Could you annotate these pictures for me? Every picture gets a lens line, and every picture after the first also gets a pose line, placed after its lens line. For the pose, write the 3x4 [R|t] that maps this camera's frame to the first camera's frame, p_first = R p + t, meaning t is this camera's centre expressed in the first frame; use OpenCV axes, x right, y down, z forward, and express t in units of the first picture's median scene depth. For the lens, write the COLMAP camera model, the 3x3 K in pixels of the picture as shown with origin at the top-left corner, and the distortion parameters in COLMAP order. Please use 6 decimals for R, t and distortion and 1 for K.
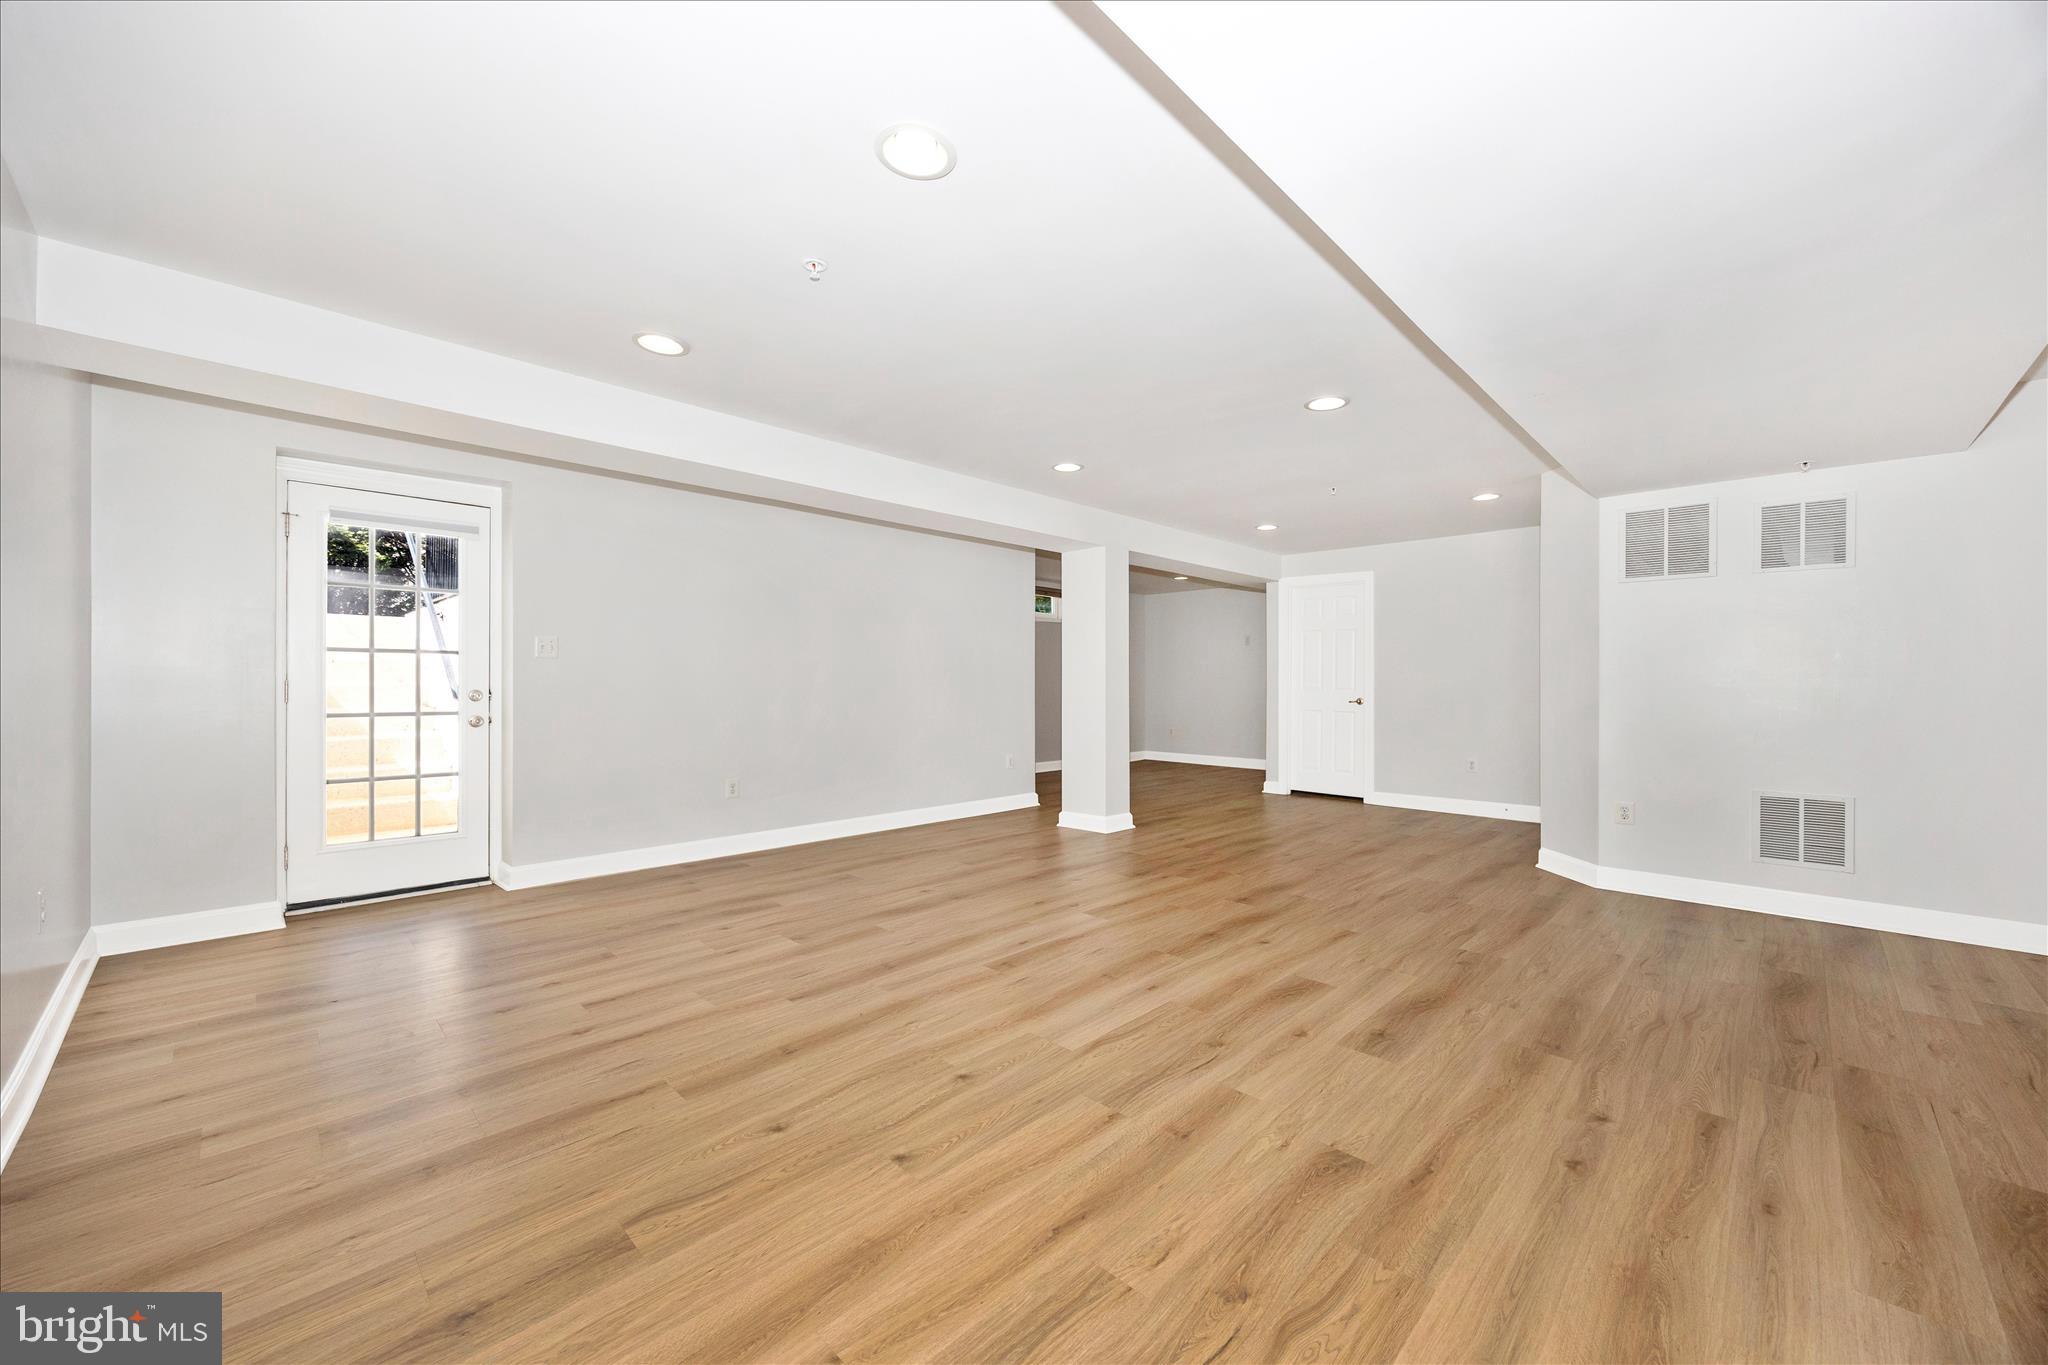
lens RADIAL K [[780.6, 0, 1024.0], [0, 780.6, 682.5], [0, 0, 1]] dist [-0.007385, -0.000068]
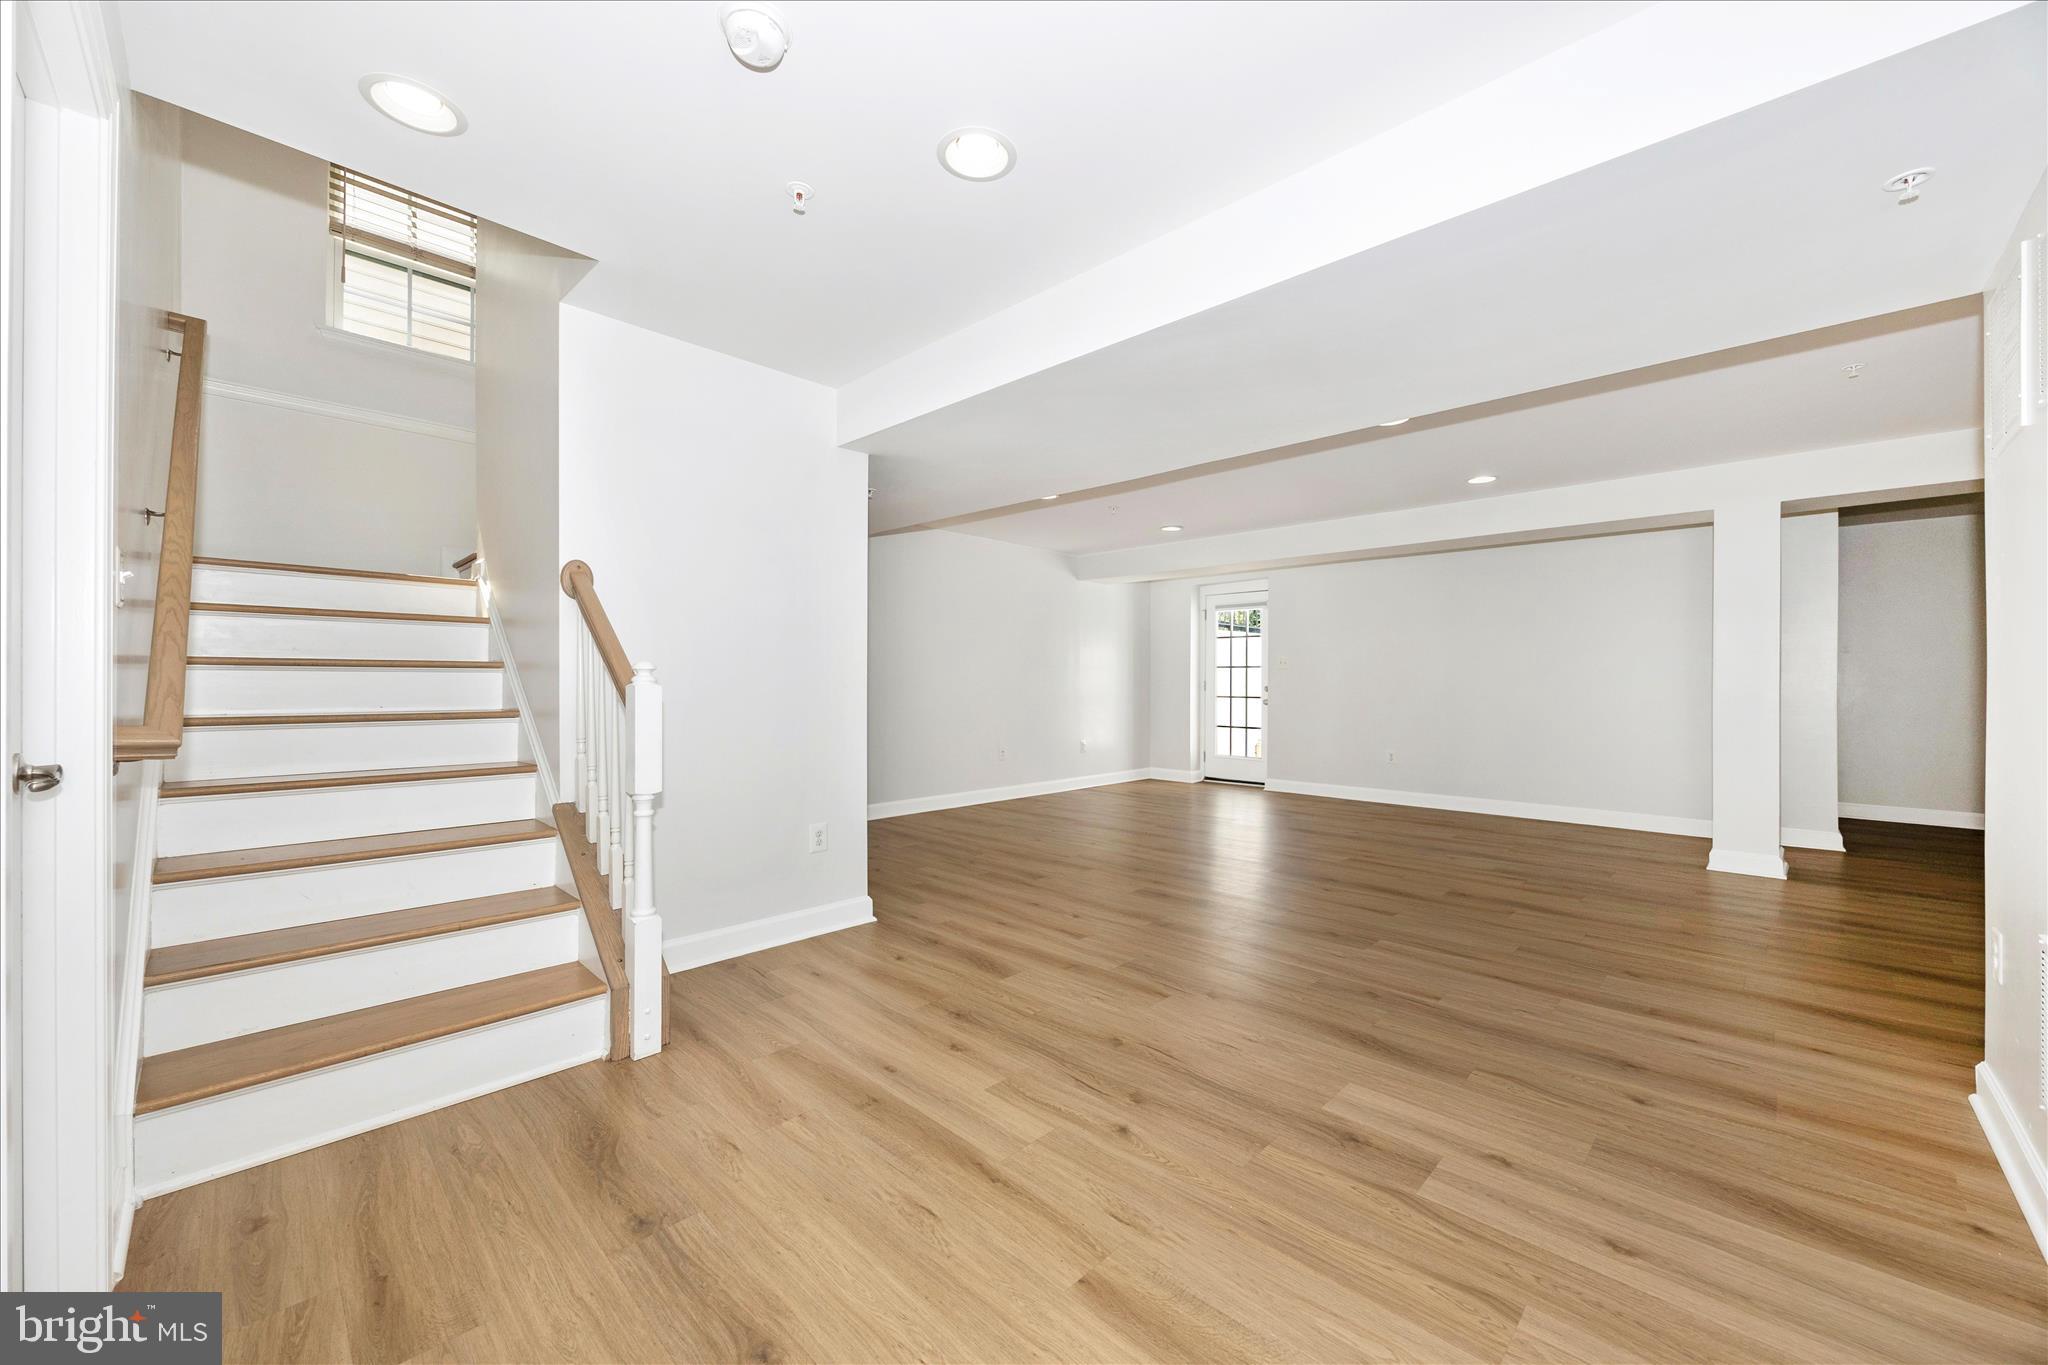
lens RADIAL K [[780.6, 0, 1024.0], [0, 780.6, 682.5], [0, 0, 1]] dist [-0.007385, -0.000068]
pose [[-0.011326, -0.002434, -0.999933, 1.519060], [0.007106, 0.999972, -0.002514, 0.002107], [0.999911, -0.007134, -0.011308, 0.521304]]
